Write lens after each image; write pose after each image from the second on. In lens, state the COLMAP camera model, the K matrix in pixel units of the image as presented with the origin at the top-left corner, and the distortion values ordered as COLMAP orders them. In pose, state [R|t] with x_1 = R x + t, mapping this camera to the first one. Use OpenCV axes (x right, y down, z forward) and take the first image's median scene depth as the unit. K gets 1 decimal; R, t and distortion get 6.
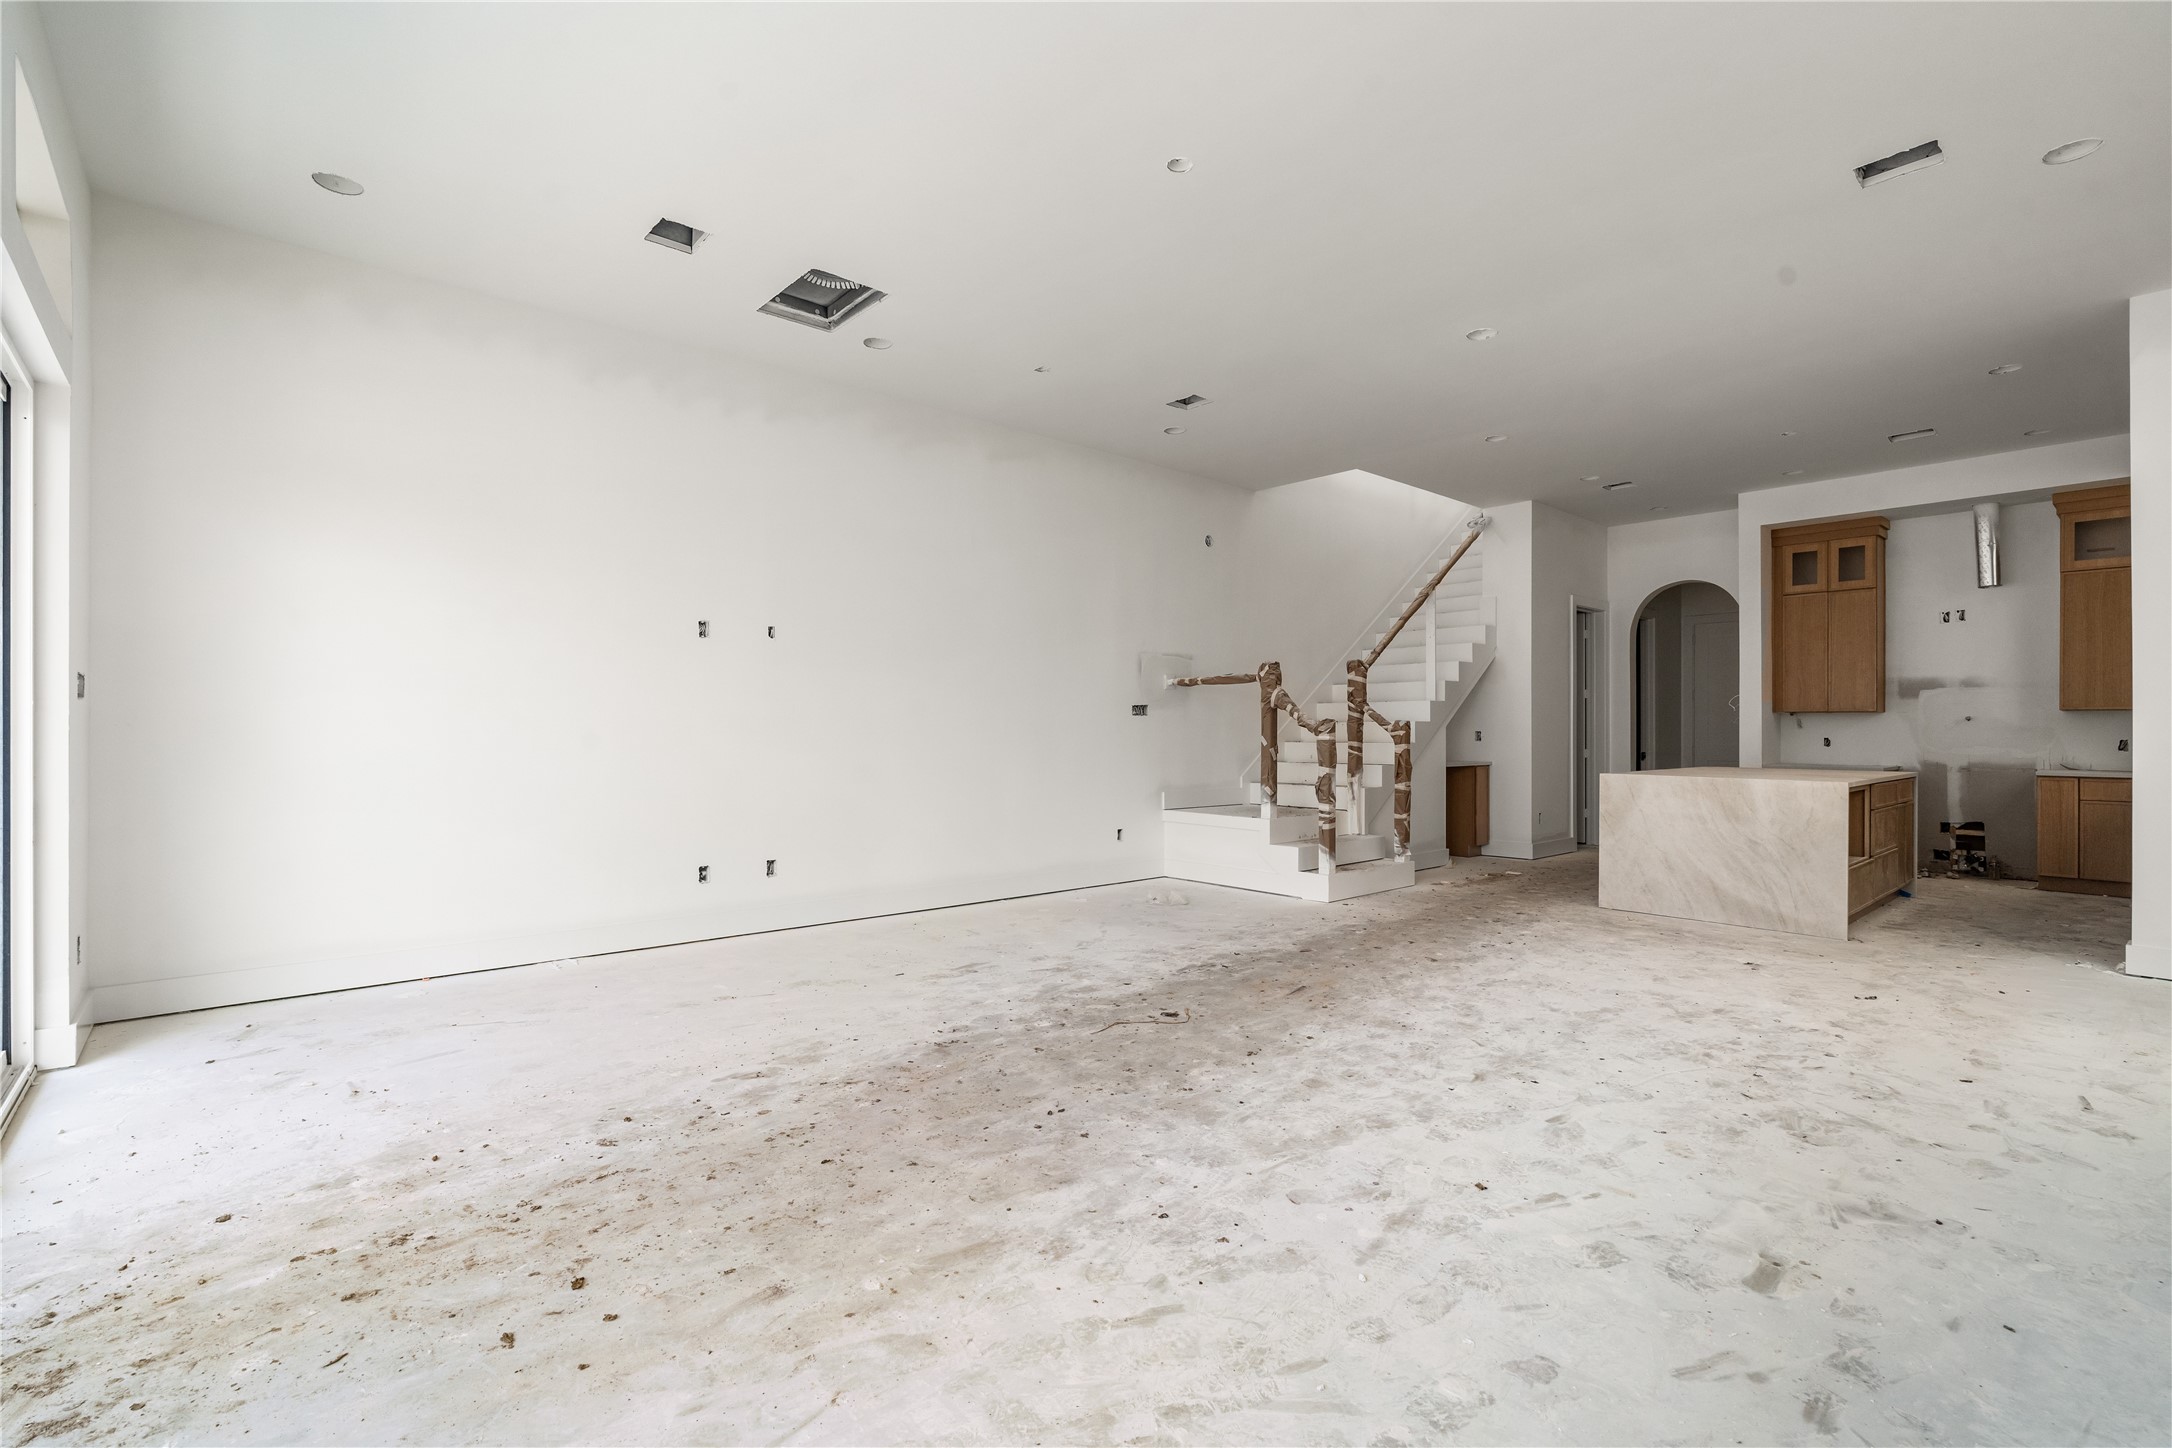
lens RADIAL K [[968.8, 0, 1087.9], [0, 968.8, 726.6], [0, 0, 1]] dist [-0.010375, 0.003522]
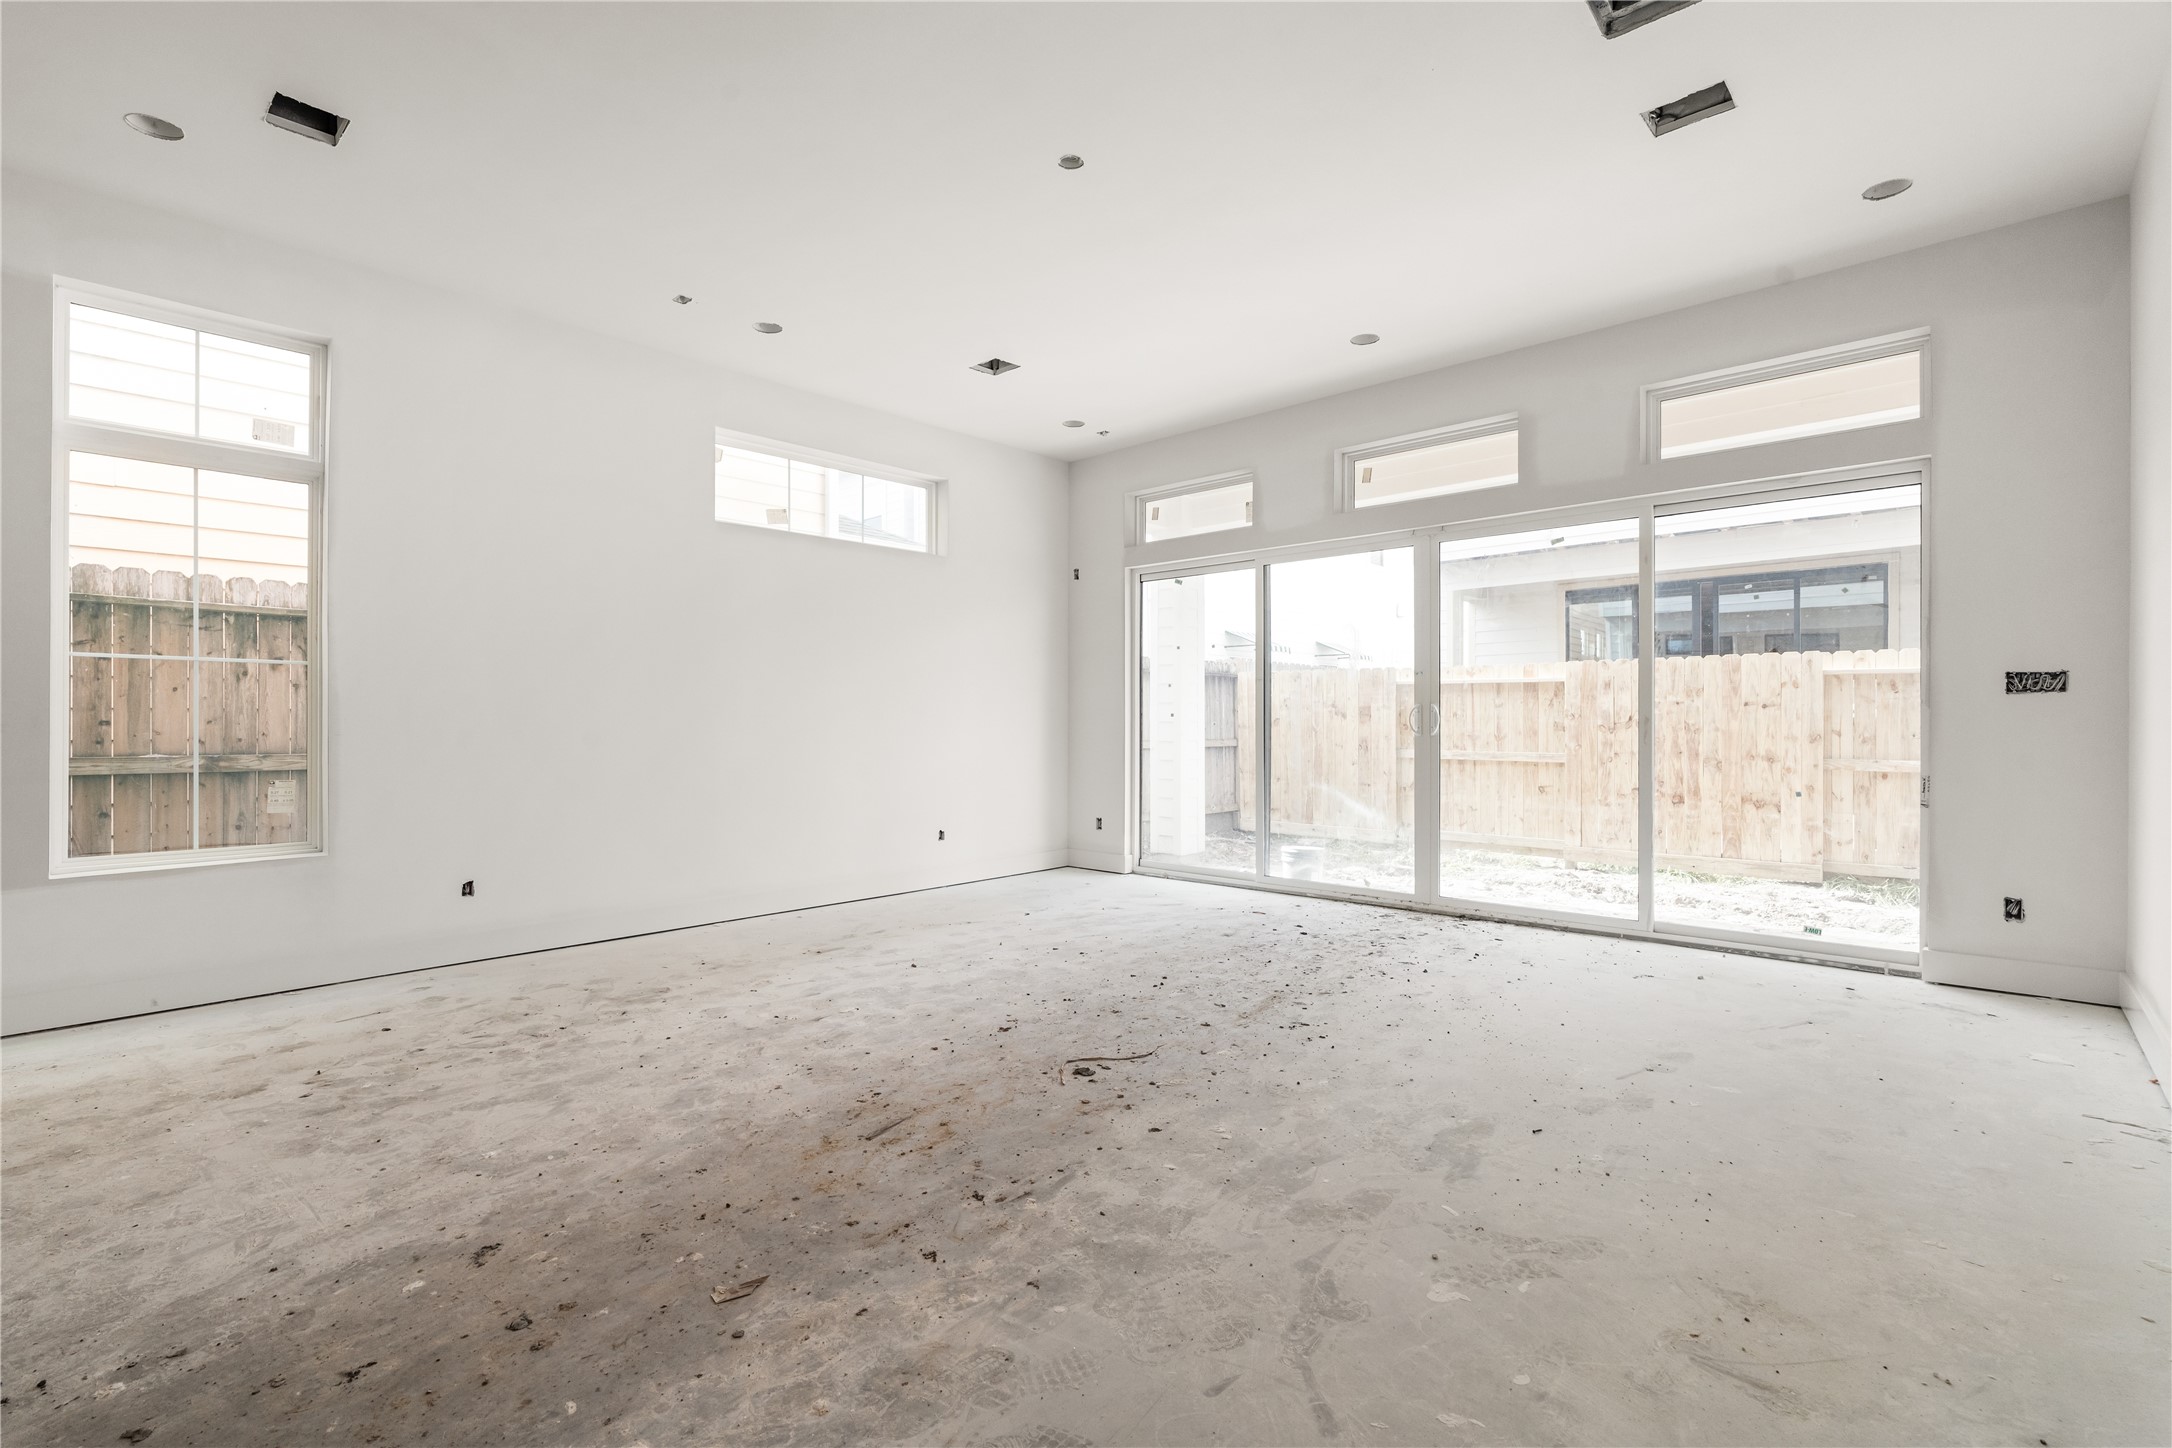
lens RADIAL K [[968.8, 0, 1099.9], [0, 968.8, 727.4], [0, 0, 1]] dist [-0.010375, 0.003522]
pose [[-0.993651, 0.001356, -0.112495, 0.112308], [0.000967, 0.999993, 0.003515, 0.003885], [0.112499, 0.003384, -0.993646, 1.252510]]
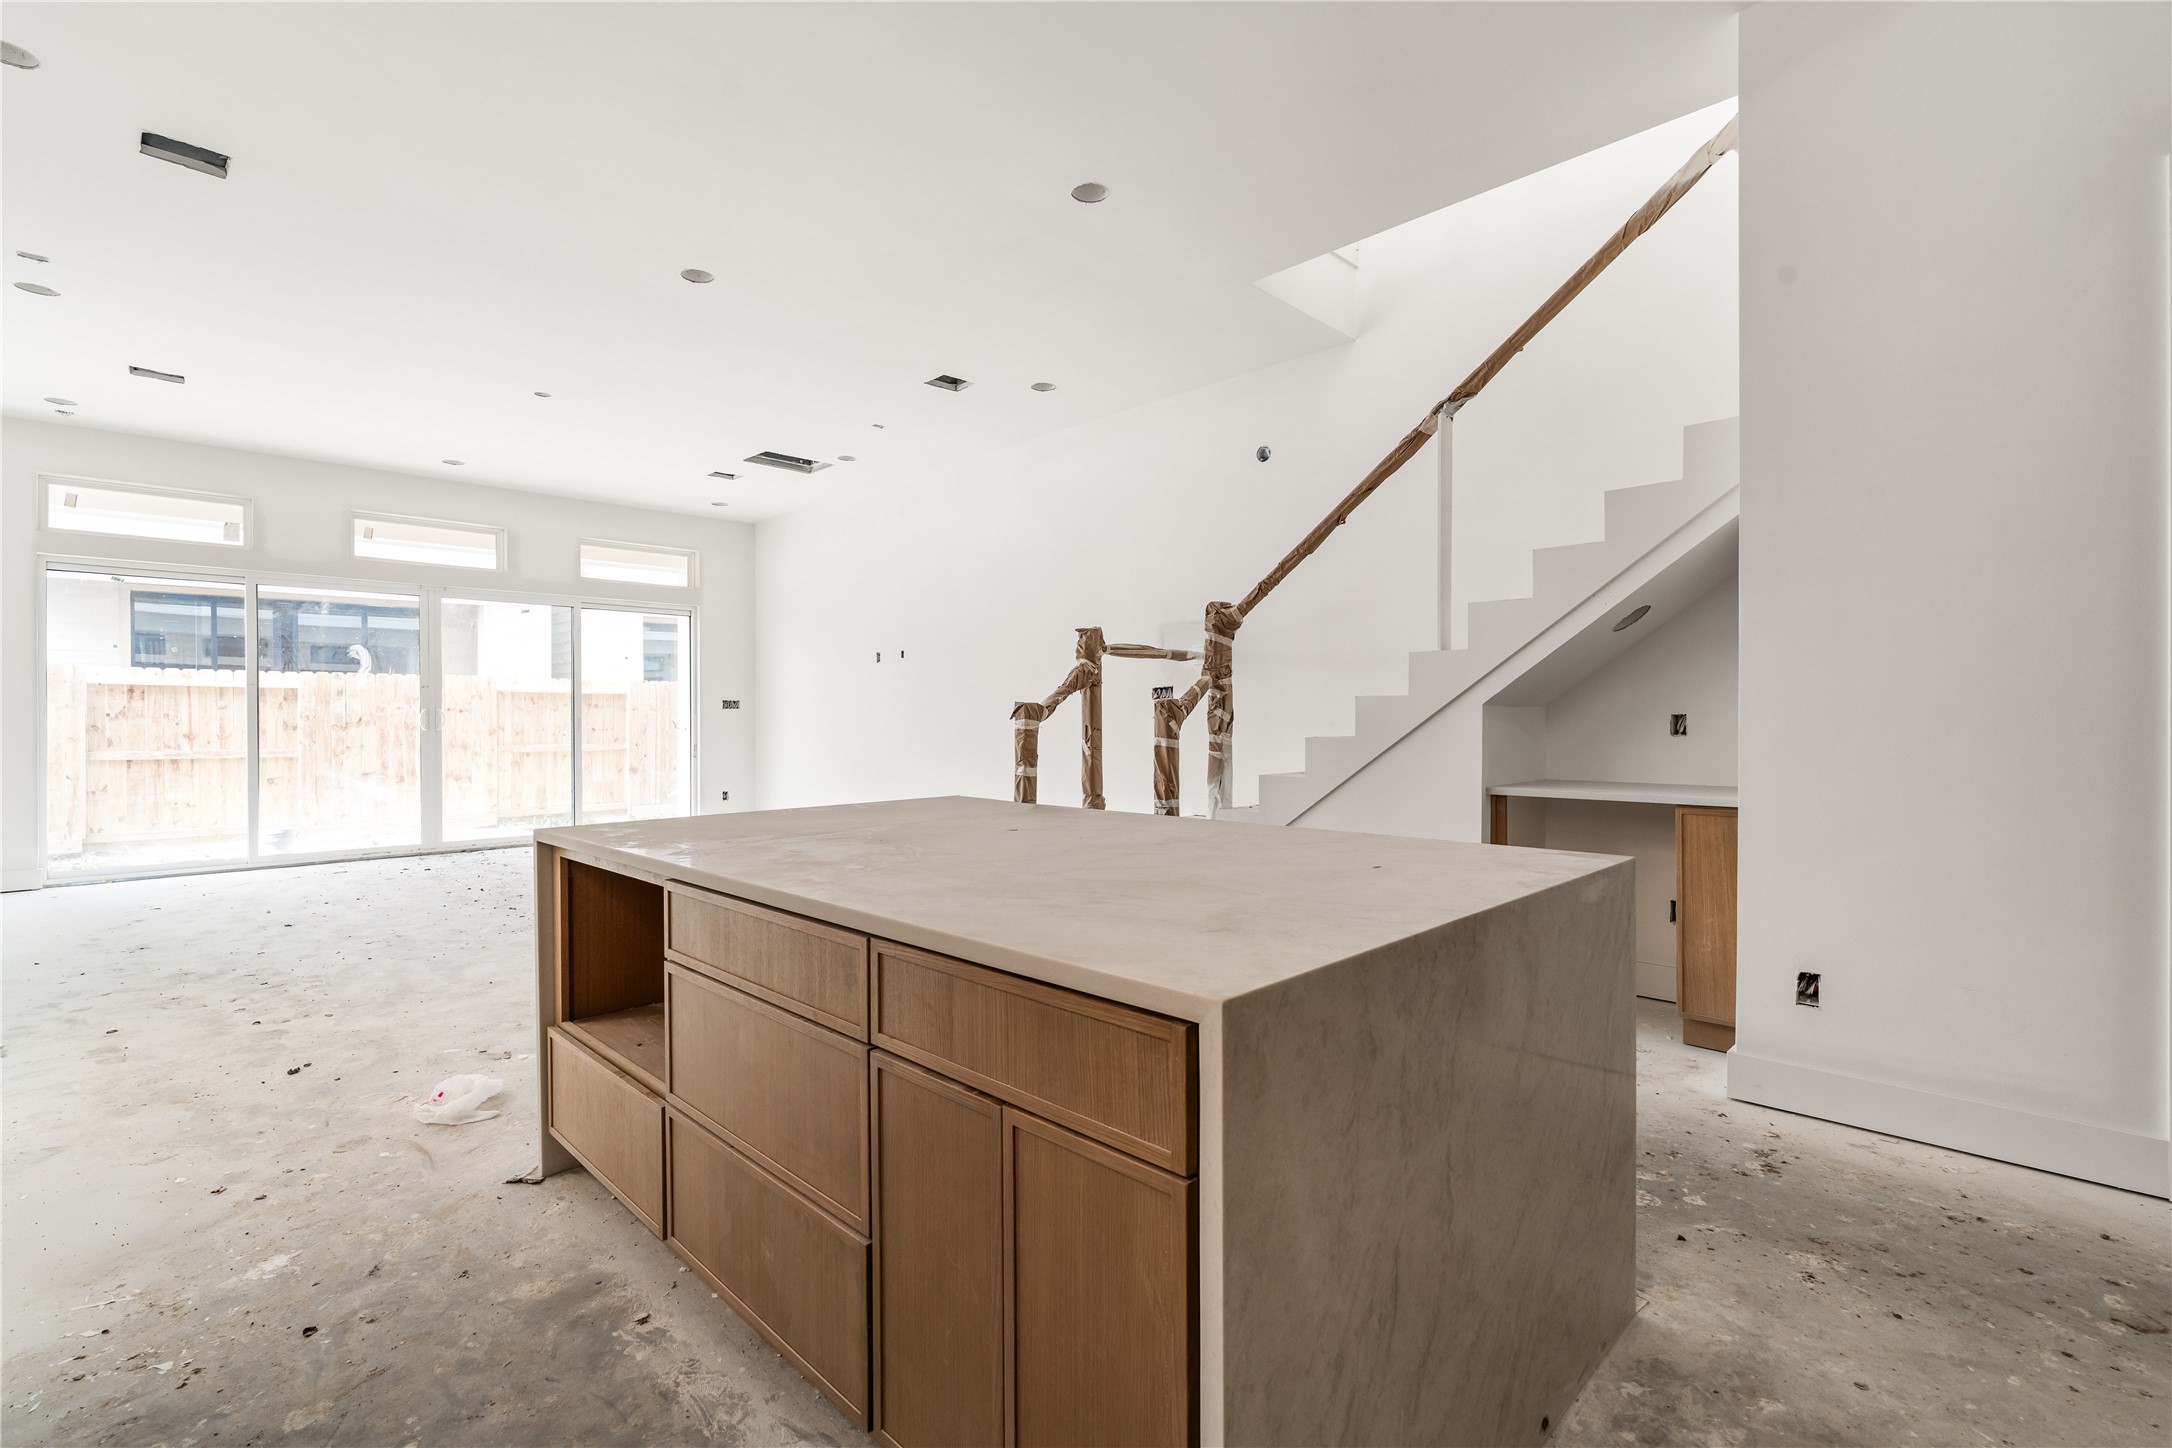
lens RADIAL K [[968.8, 0, 1085.5], [0, 968.8, 741.3], [0, 0, 1]] dist [-0.010375, 0.003522]
pose [[0.075580, 0.020470, -0.996930, 1.207546], [0.005770, 0.999764, 0.020966, 0.008165], [0.997123, -0.007337, 0.075444, 1.147518]]
